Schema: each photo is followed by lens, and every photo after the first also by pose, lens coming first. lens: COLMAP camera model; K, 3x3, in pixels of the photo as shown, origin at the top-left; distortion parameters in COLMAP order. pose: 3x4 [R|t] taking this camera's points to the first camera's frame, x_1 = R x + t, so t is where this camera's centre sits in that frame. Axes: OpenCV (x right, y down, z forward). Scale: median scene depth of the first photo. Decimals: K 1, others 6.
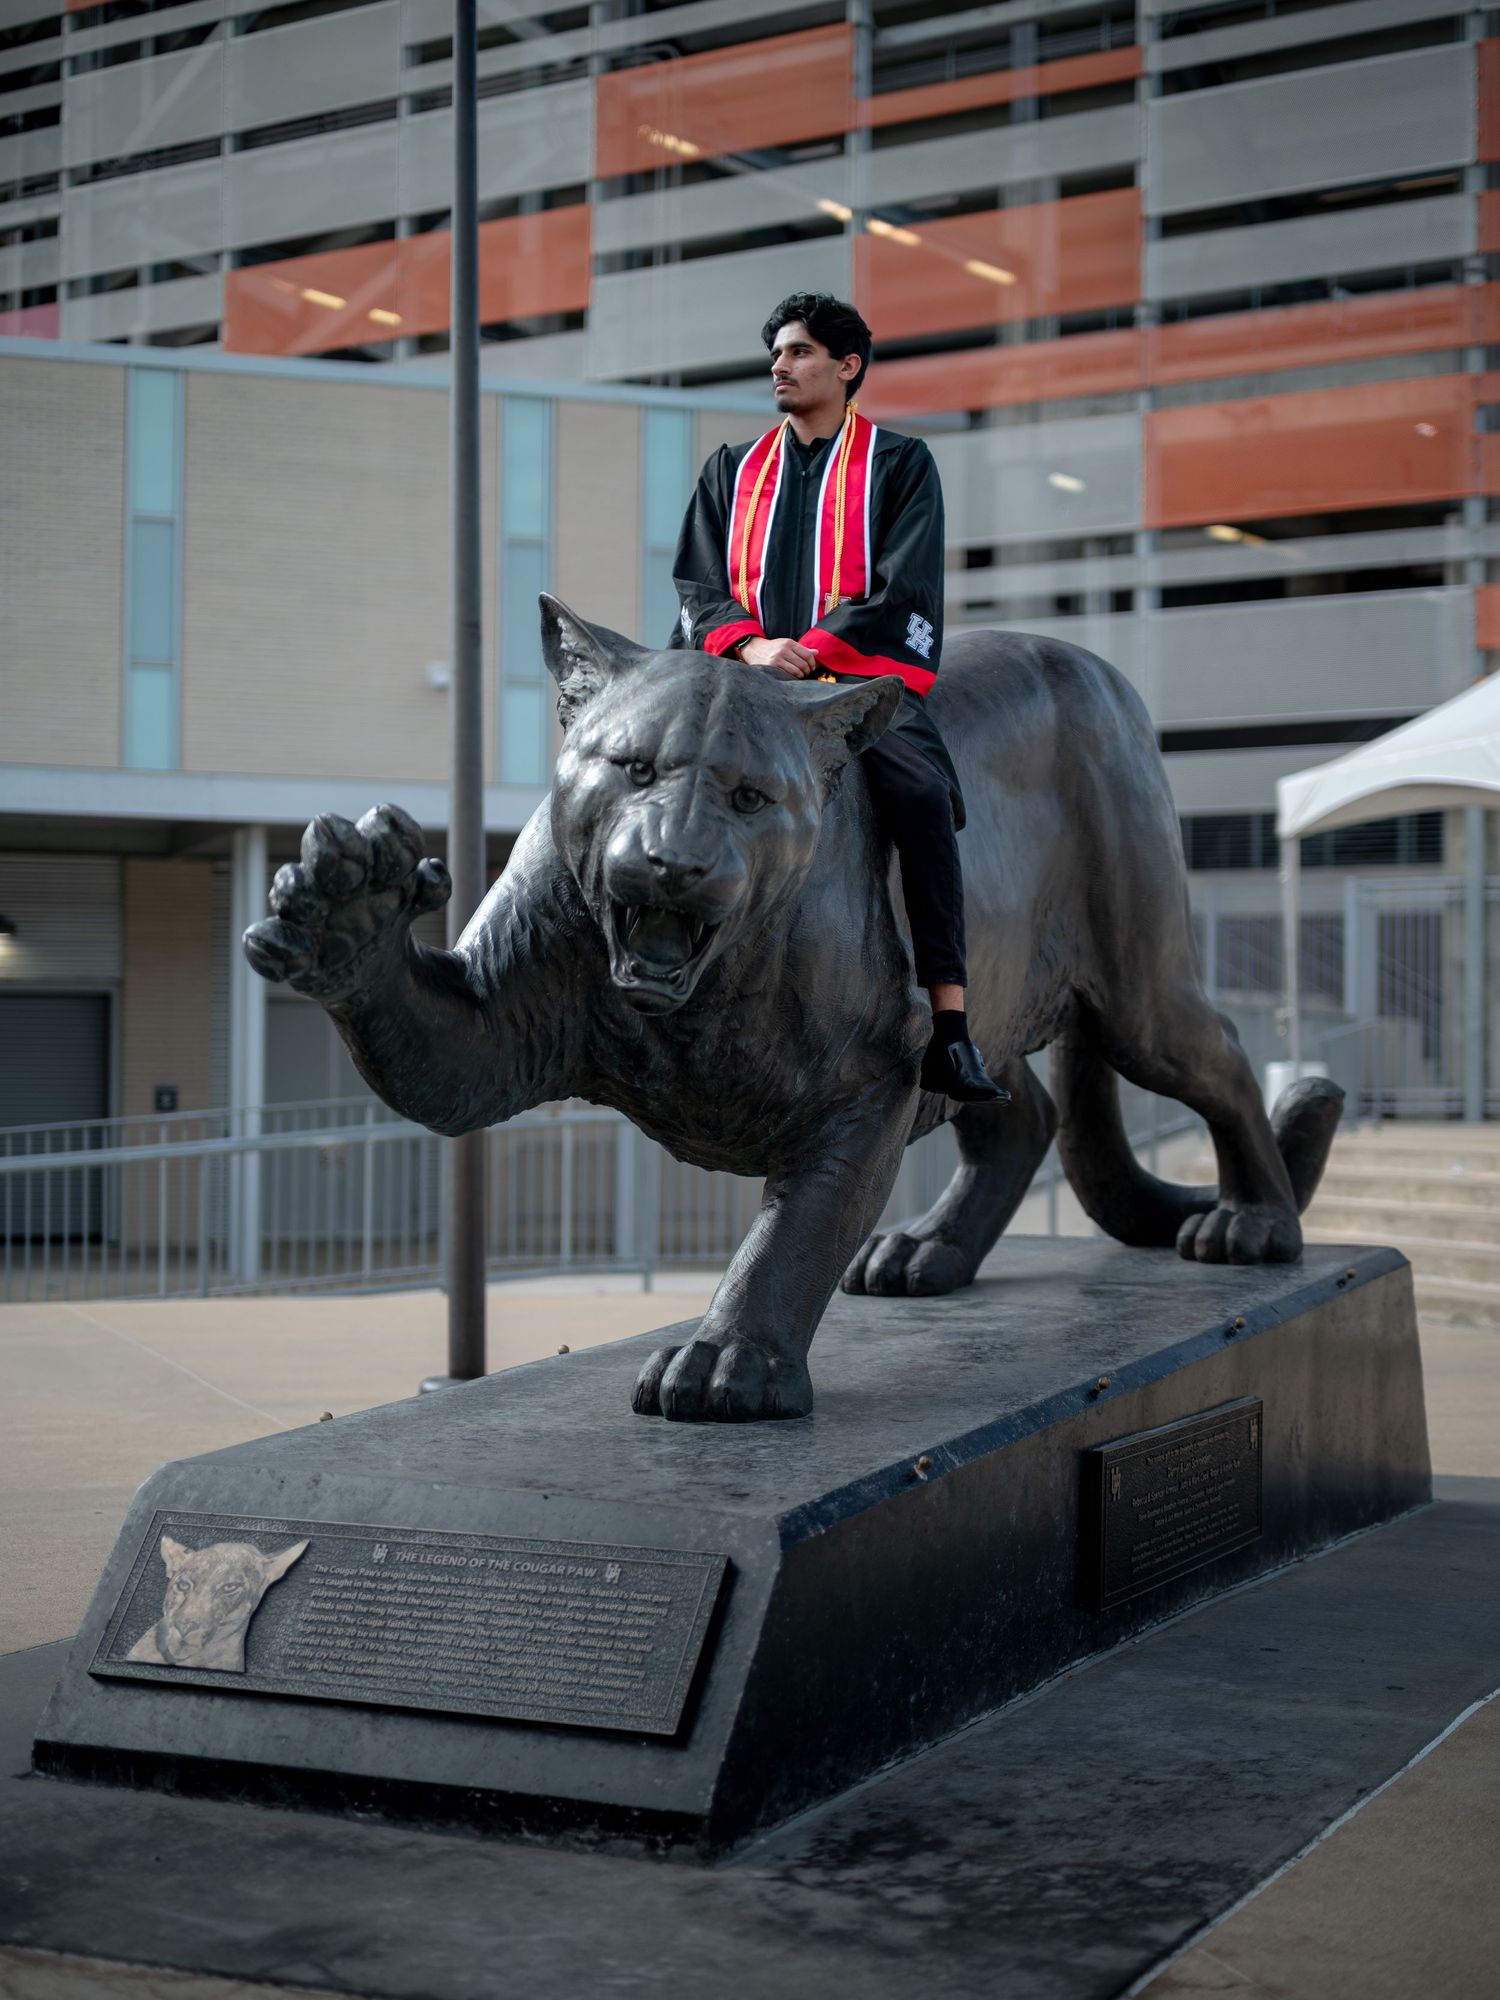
lens RADIAL K [[2946.8, 0, 729.2], [0, 2946.8, 936.7], [0, 0, 1]] dist [-0.006794, 0.053581]
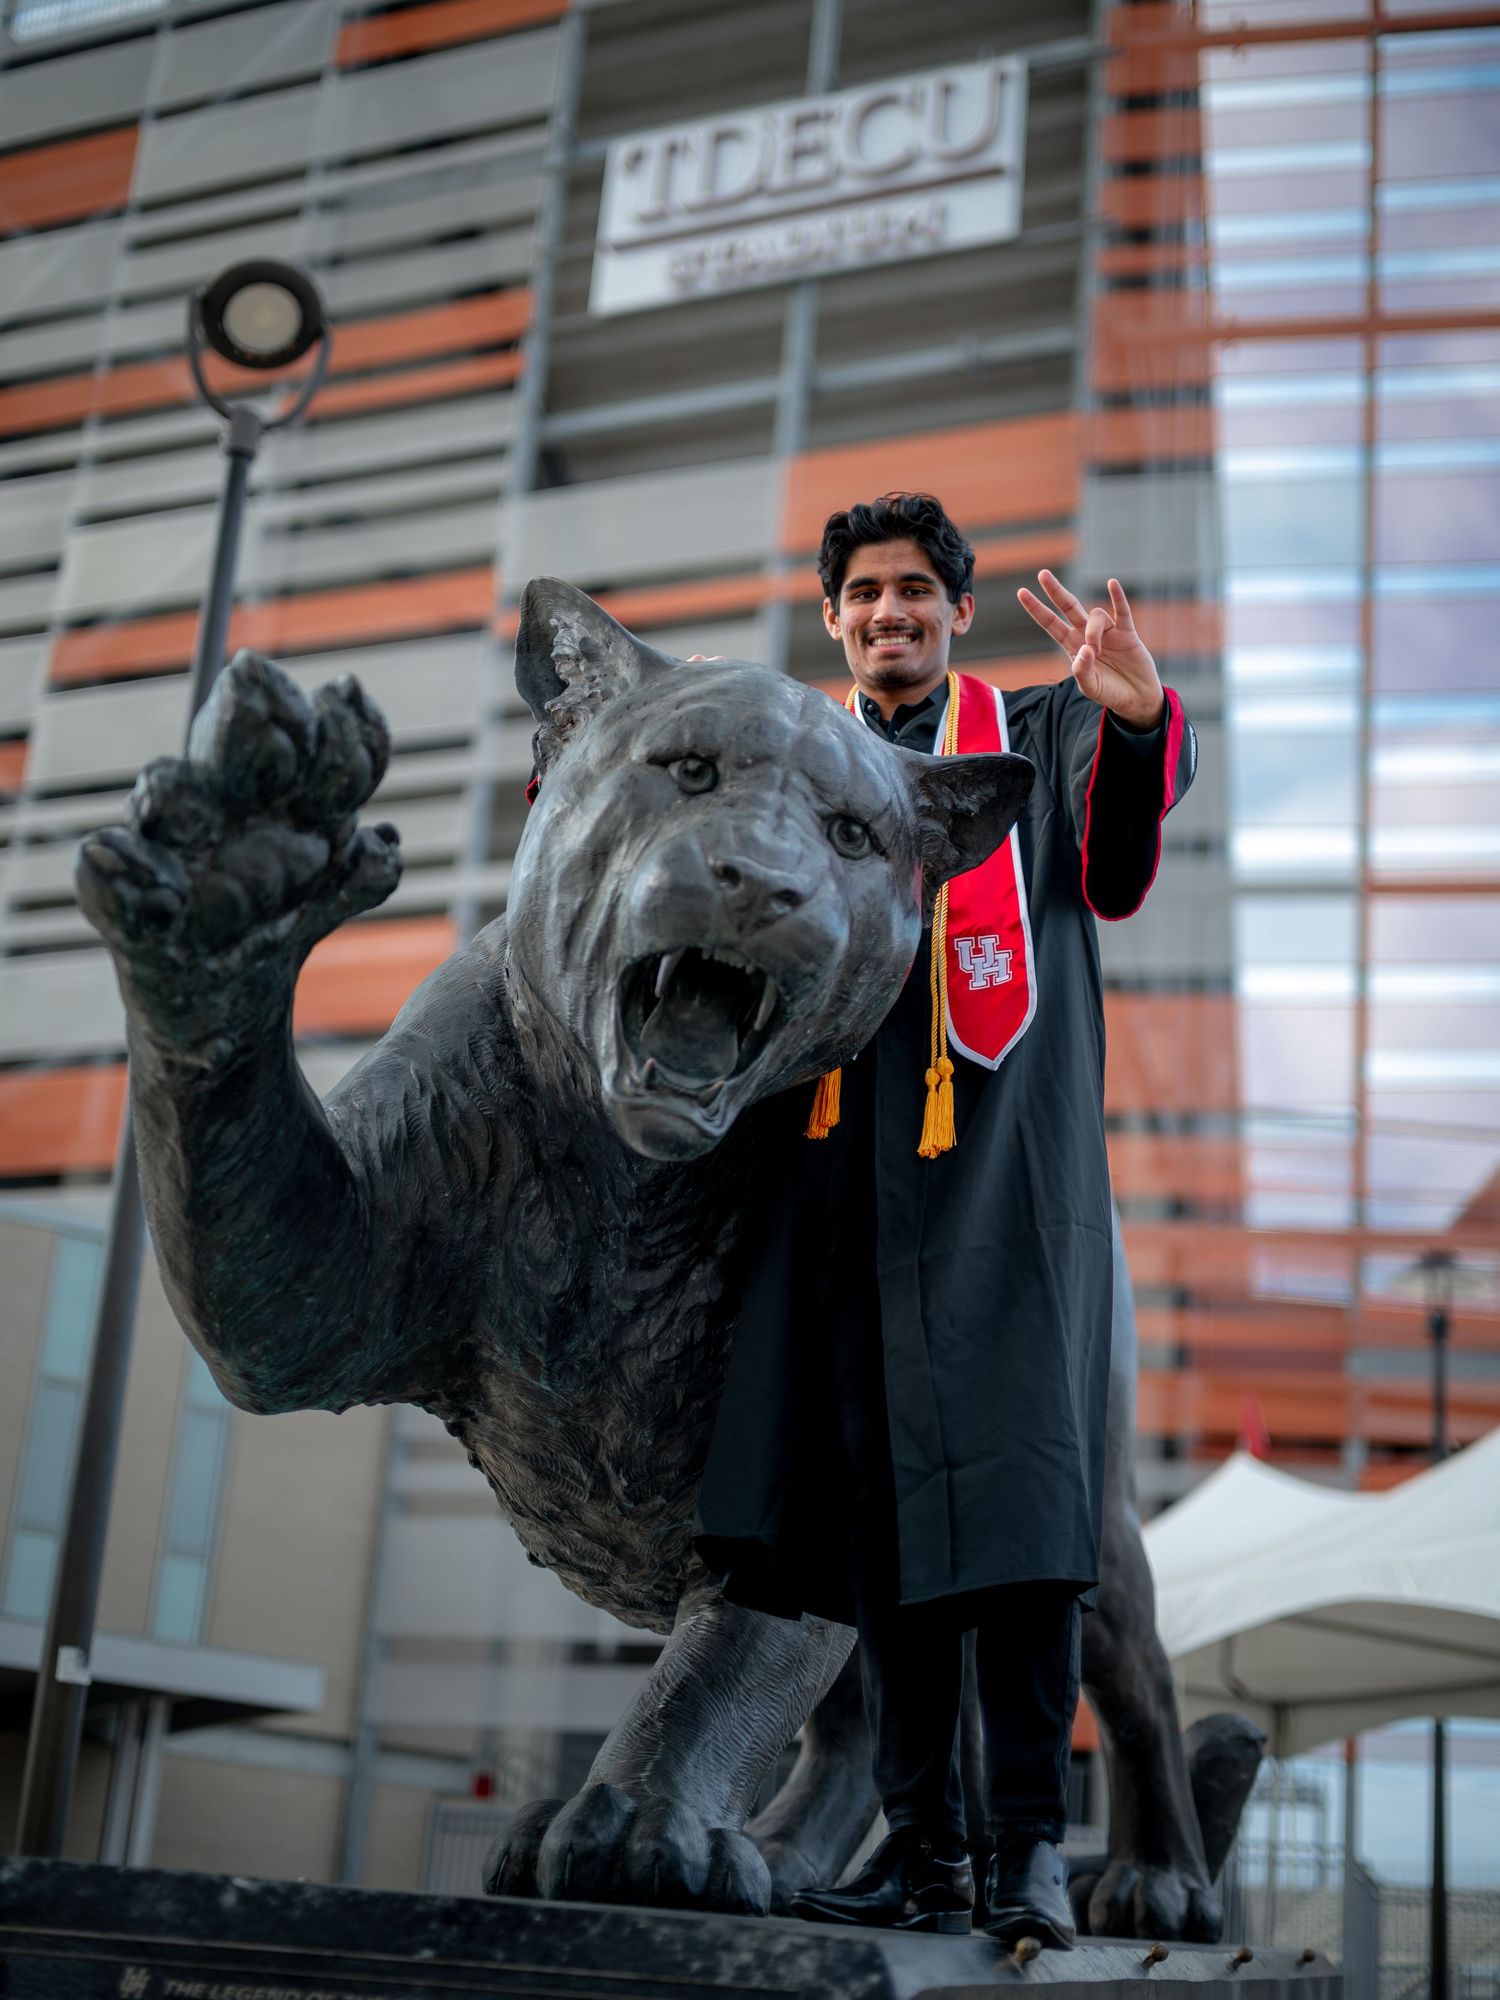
lens RADIAL K [[2946.8, 0, 729.2], [0, 2946.8, 936.7], [0, 0, 1]] dist [-0.006794, 0.053581]
pose [[0.982002, 0.131186, 0.135876, -0.094999], [-0.083367, 0.946607, -0.311424, 0.161655], [-0.169476, 0.294492, 0.940507, 0.350377]]
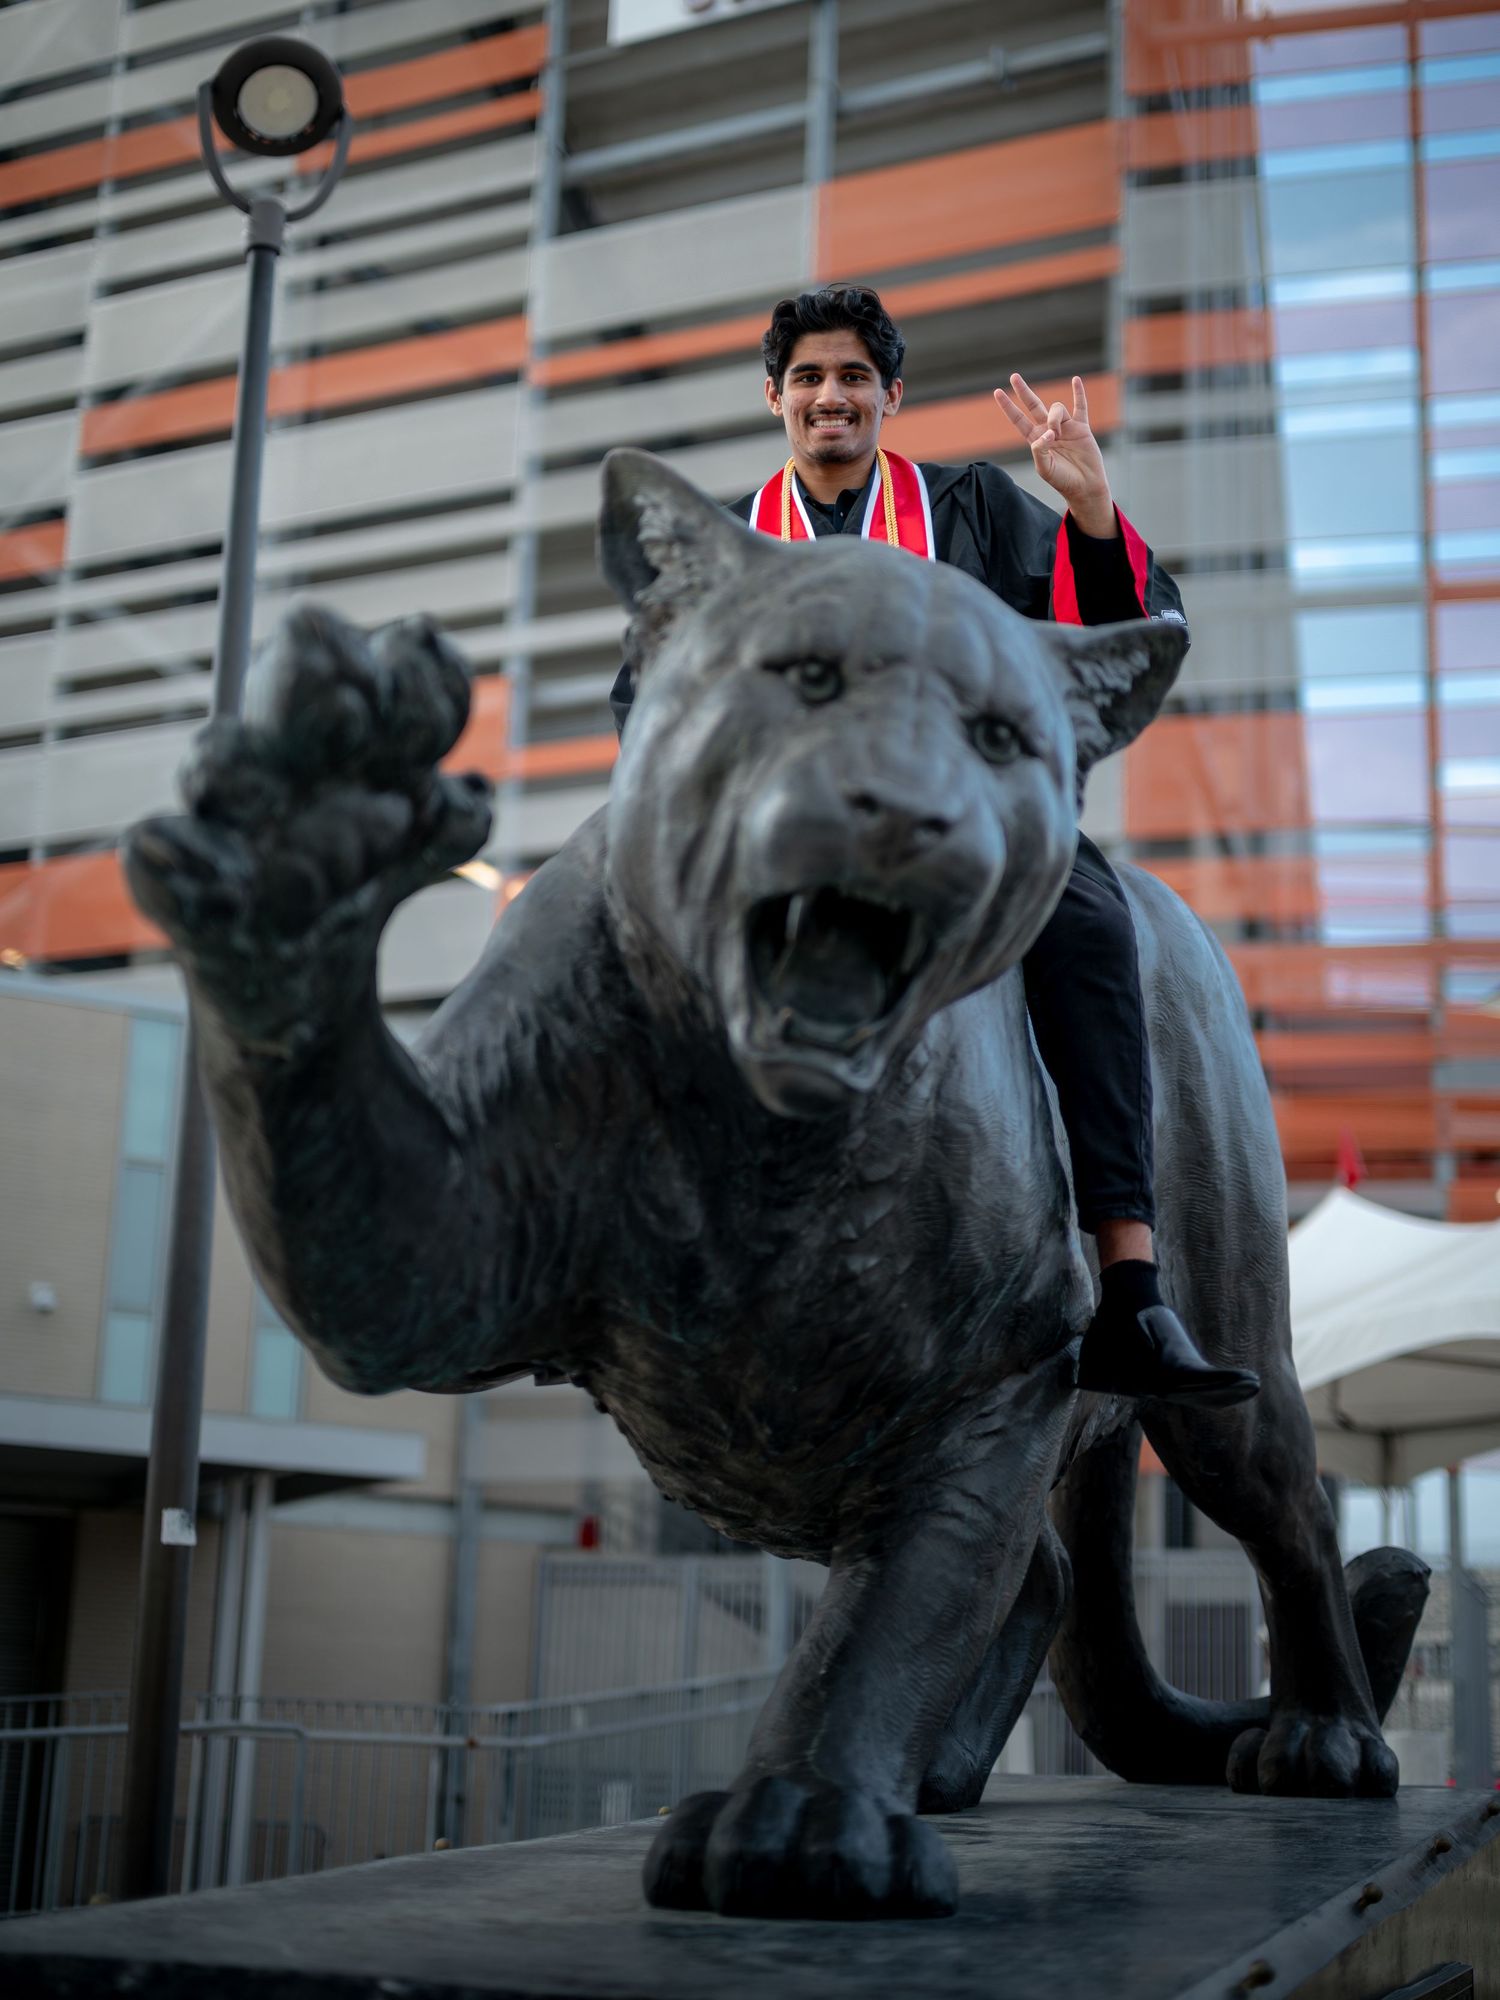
lens RADIAL K [[2967.7, 0, 750.9], [0, 2967.7, 875.8], [0, 0, 1]] dist [-0.004492, 0.027124]
pose [[0.989258, 0.067043, 0.129901, -0.102764], [-0.033402, 0.968788, -0.245629, 0.110368], [-0.142315, 0.238651, 0.960621, 0.404073]]
